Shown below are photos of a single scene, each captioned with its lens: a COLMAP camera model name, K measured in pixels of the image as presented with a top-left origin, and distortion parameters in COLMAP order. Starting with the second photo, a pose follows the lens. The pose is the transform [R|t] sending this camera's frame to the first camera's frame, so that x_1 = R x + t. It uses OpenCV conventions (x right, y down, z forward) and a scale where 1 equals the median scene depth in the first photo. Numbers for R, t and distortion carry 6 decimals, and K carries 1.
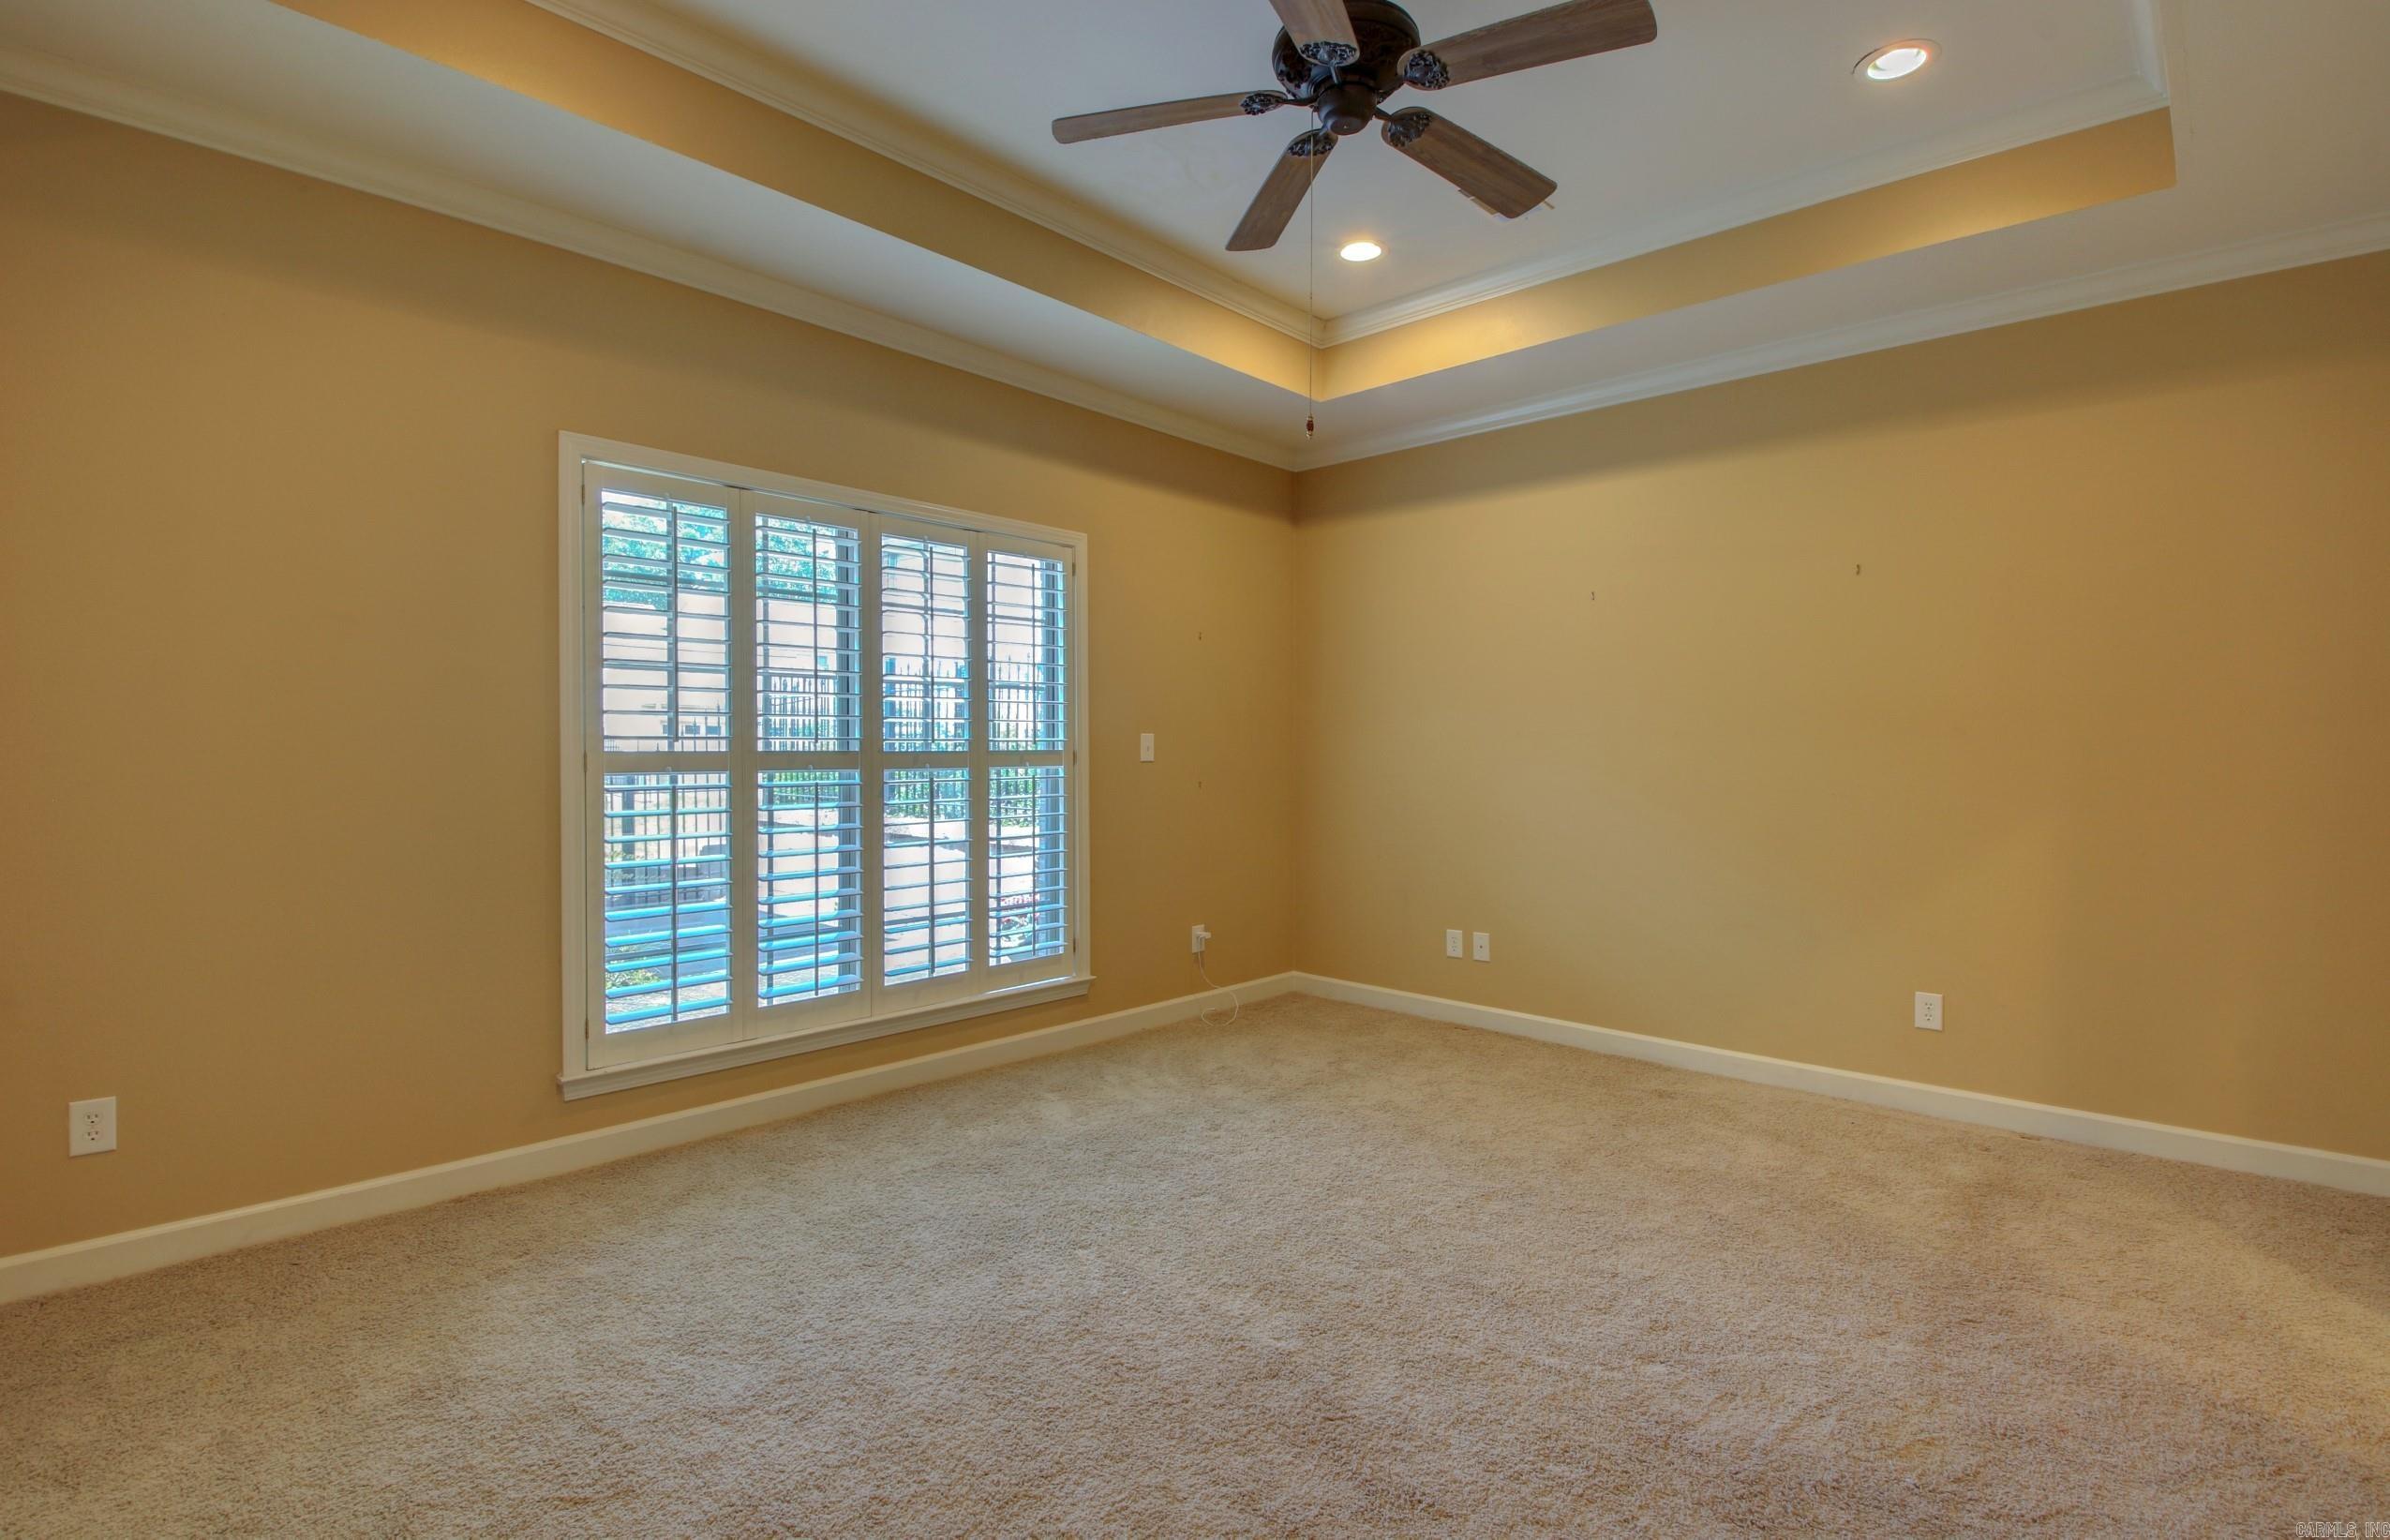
lens RADIAL K [[1110.2, 0, 1197.3], [0, 1110.2, 755.5], [0, 0, 1]] dist [0.023798, -0.033237]
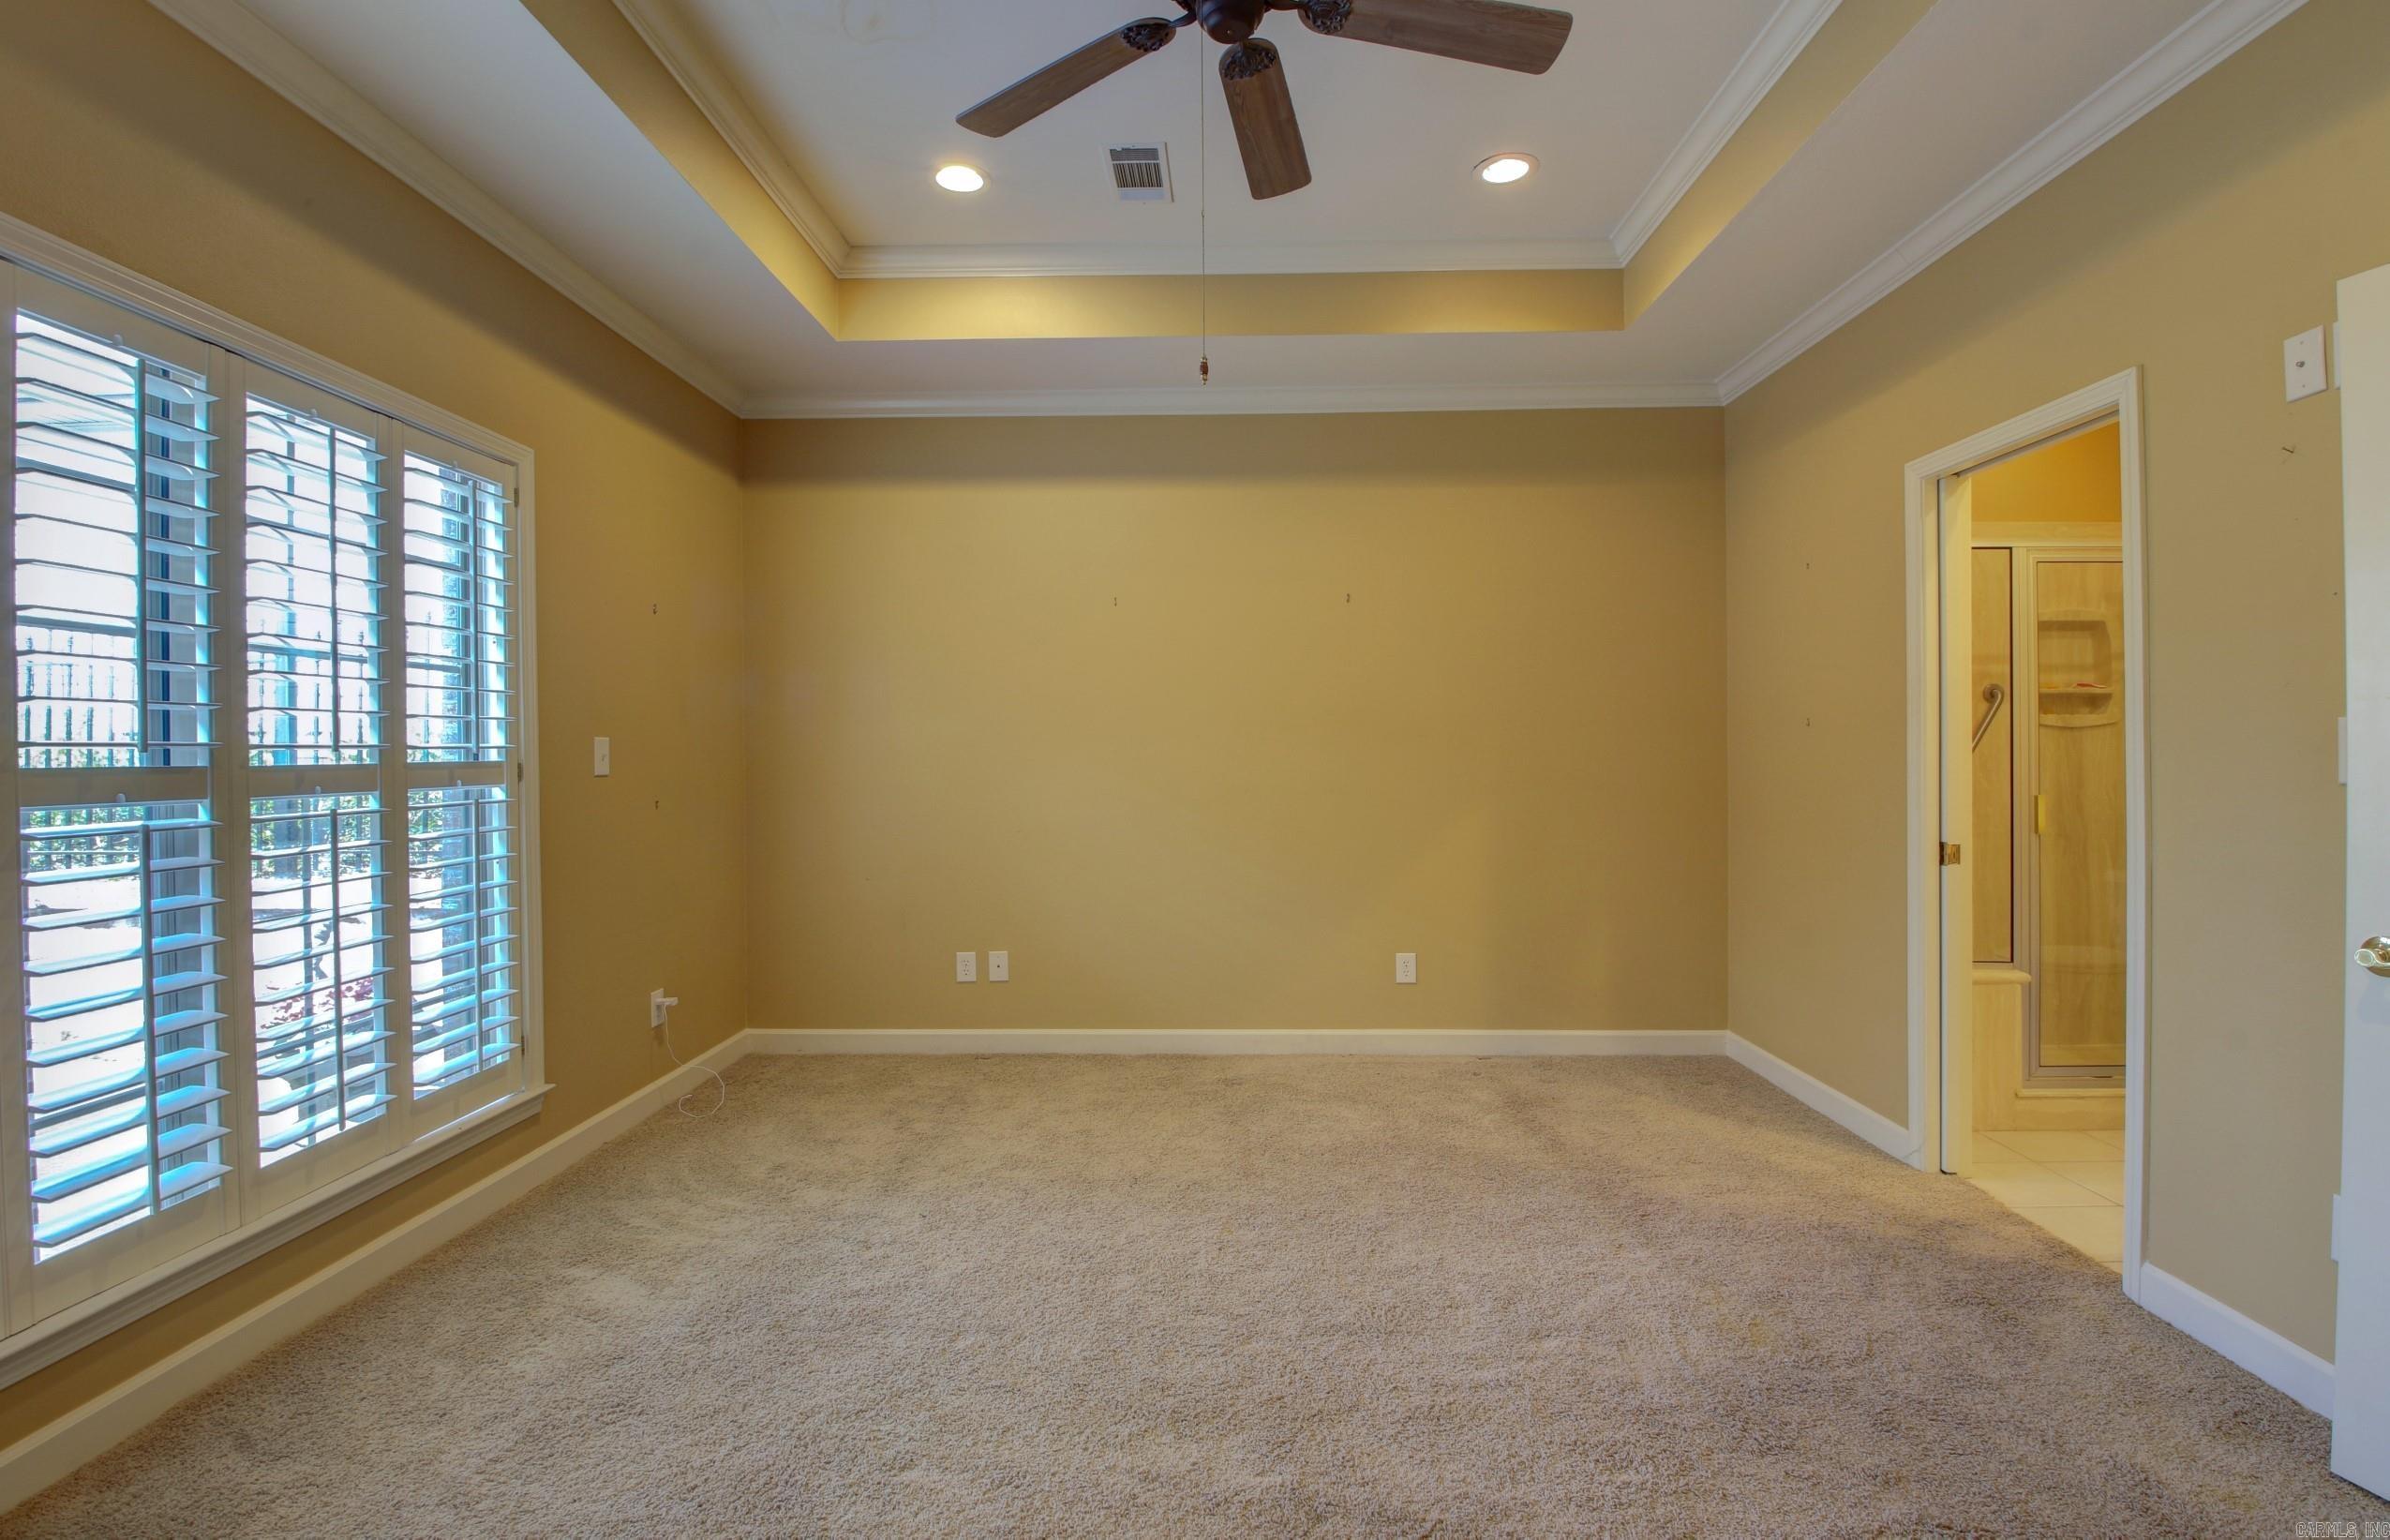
lens RADIAL K [[1102.3, 0, 1196.6], [0, 1102.3, 756.4], [0, 0, 1]] dist [0.025739, -0.033520]
pose [[0.749587, -0.009913, 0.661832, -0.291535], [0.012947, 0.999916, 0.000314, -0.003149], [-0.661779, 0.008334, 0.749652, 0.243835]]
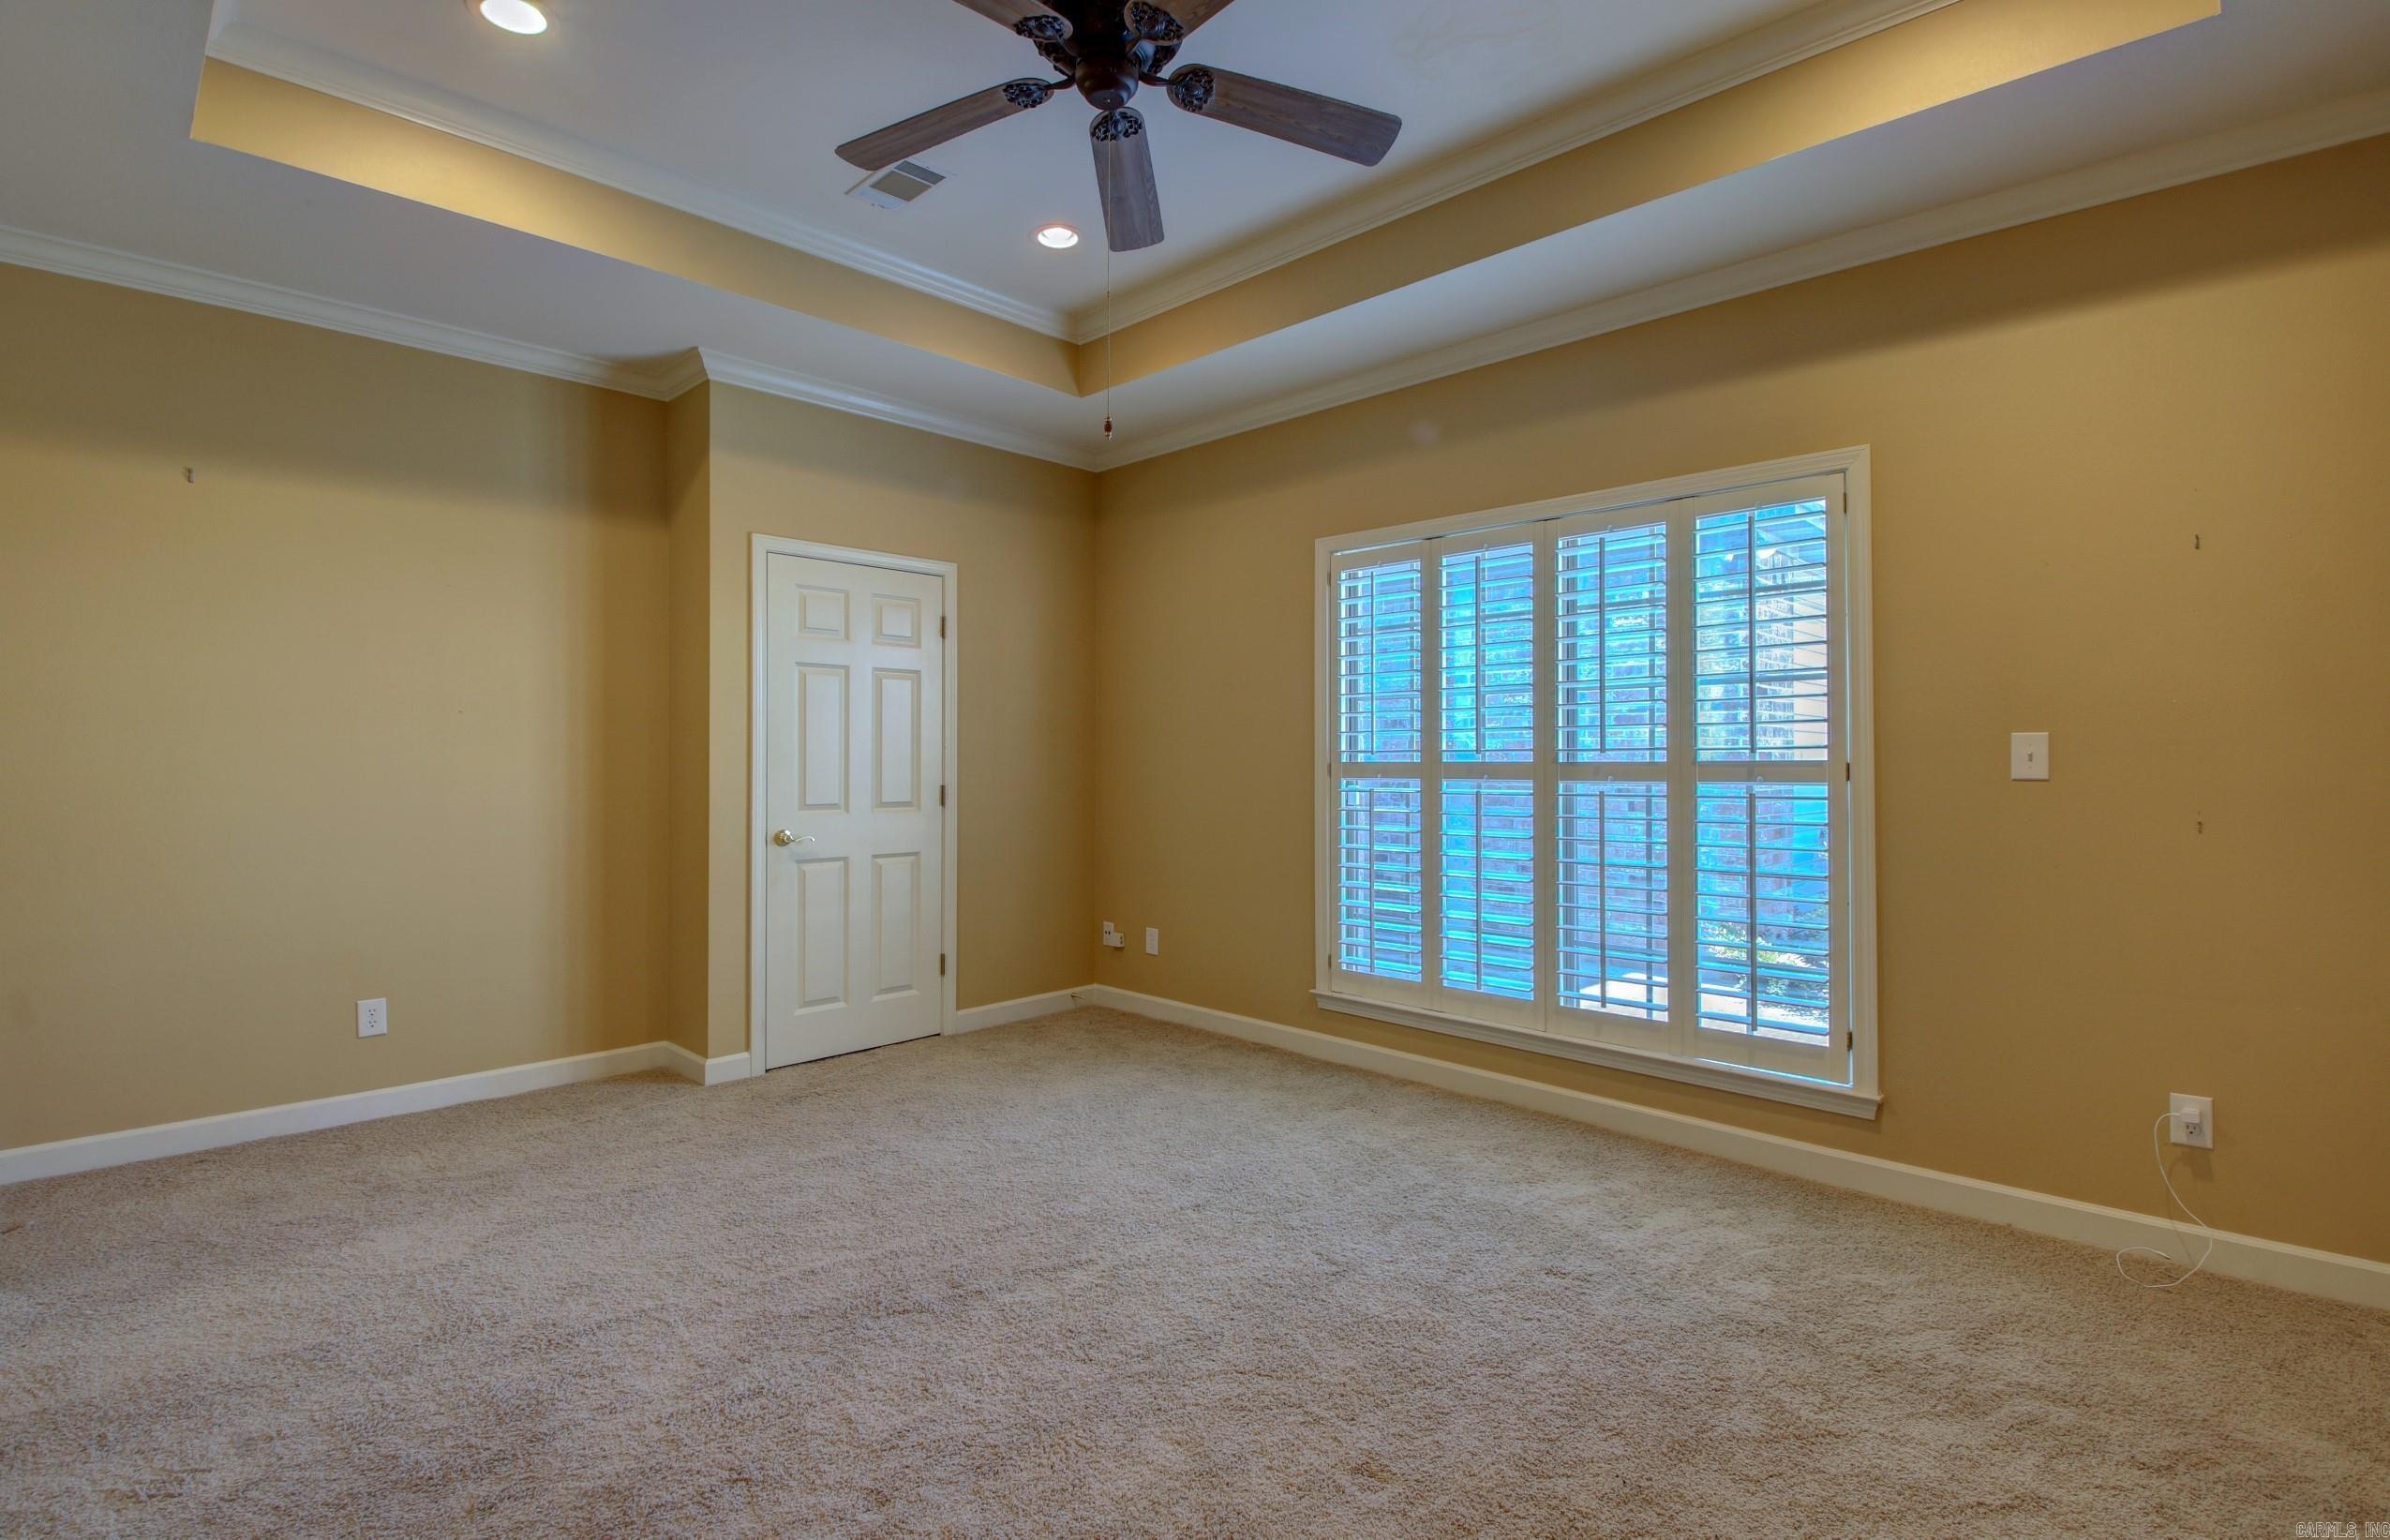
lens RADIAL K [[1110.2, 0, 1197.3], [0, 1110.2, 755.5], [0, 0, 1]] dist [0.023798, -0.033237]
pose [[-0.019545, -0.005863, -0.999792, 0.692724], [-0.003476, 0.999977, -0.005797, -0.003088], [0.999803, 0.003362, -0.019565, 0.703118]]
